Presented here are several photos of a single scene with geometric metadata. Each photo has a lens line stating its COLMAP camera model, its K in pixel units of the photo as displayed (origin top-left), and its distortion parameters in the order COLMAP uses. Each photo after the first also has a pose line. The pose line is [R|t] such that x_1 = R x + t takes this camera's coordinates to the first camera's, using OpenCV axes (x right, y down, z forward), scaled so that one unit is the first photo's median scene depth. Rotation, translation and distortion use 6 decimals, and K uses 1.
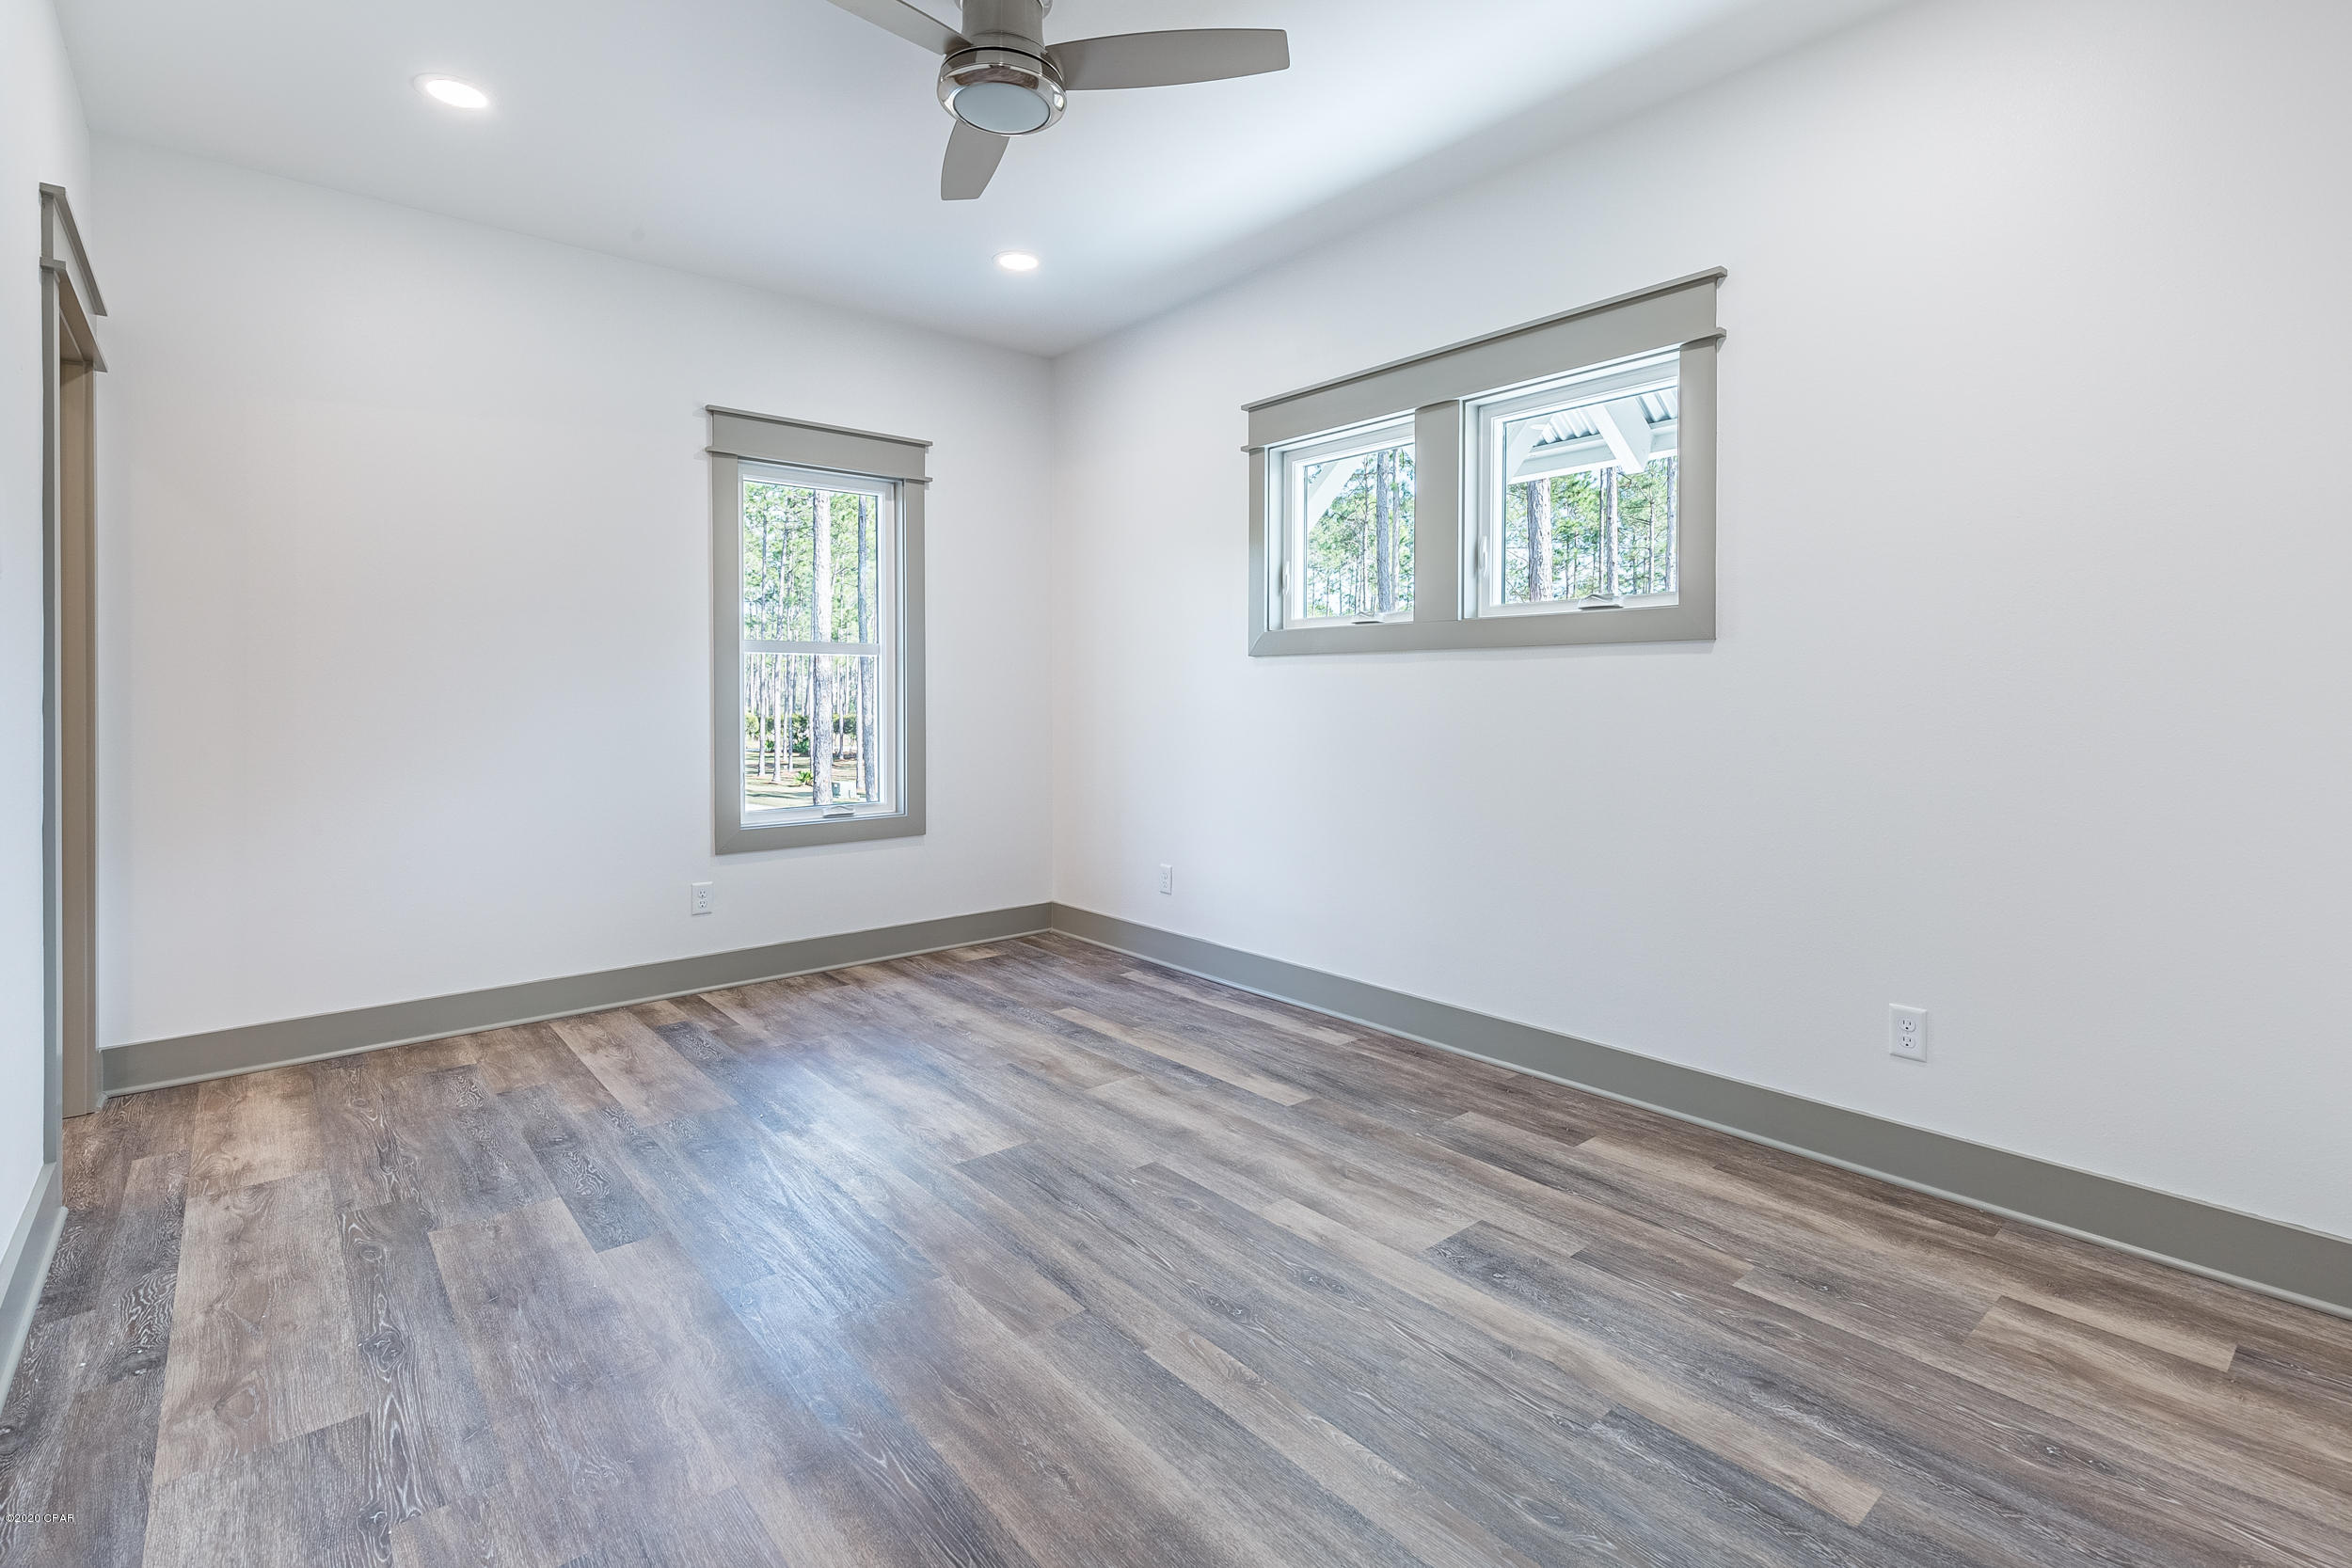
lens RADIAL K [[1102.8, 0, 1161.0], [0, 1102.8, 633.4], [0, 0, 1]] dist [0.004351, 0.000693]
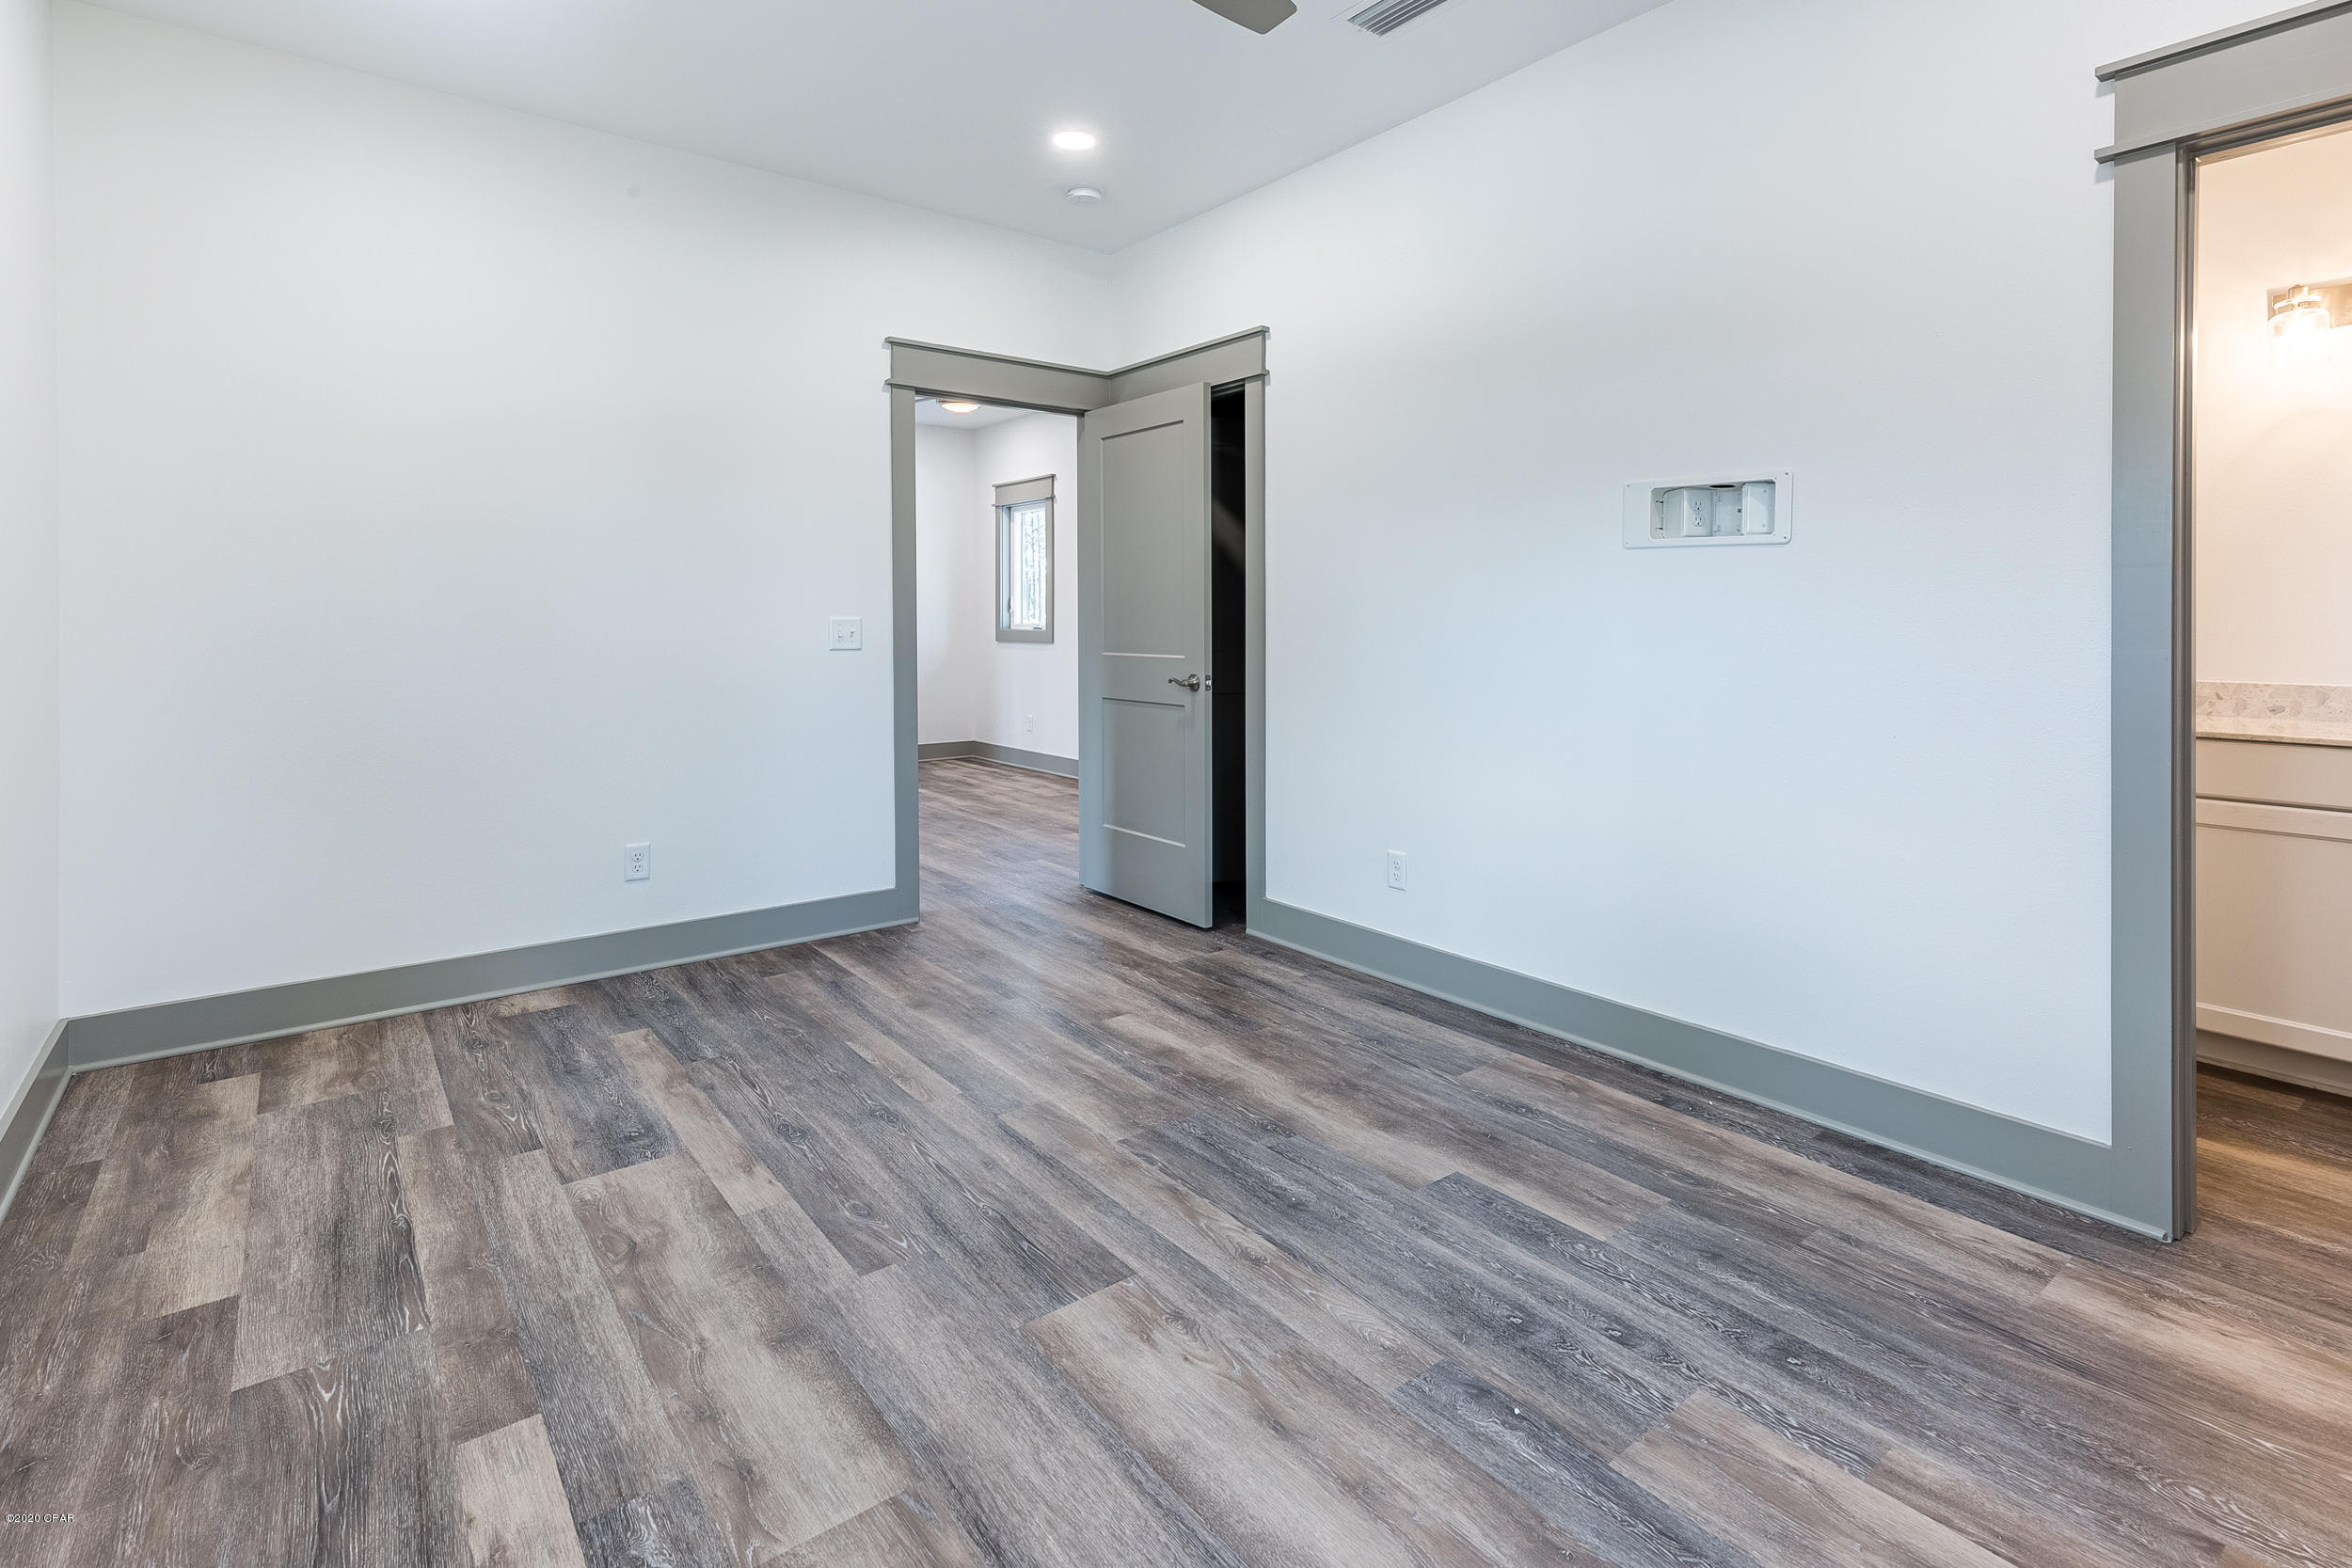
lens RADIAL K [[1102.8, 0, 1161.0], [0, 1102.8, 633.4], [0, 0, 1]] dist [0.004351, 0.000693]
pose [[-0.999402, -0.000035, 0.034592, -0.248423], [-0.001402, 0.999219, -0.039496, 0.092135], [-0.034564, -0.039521, -0.998621, 1.891921]]
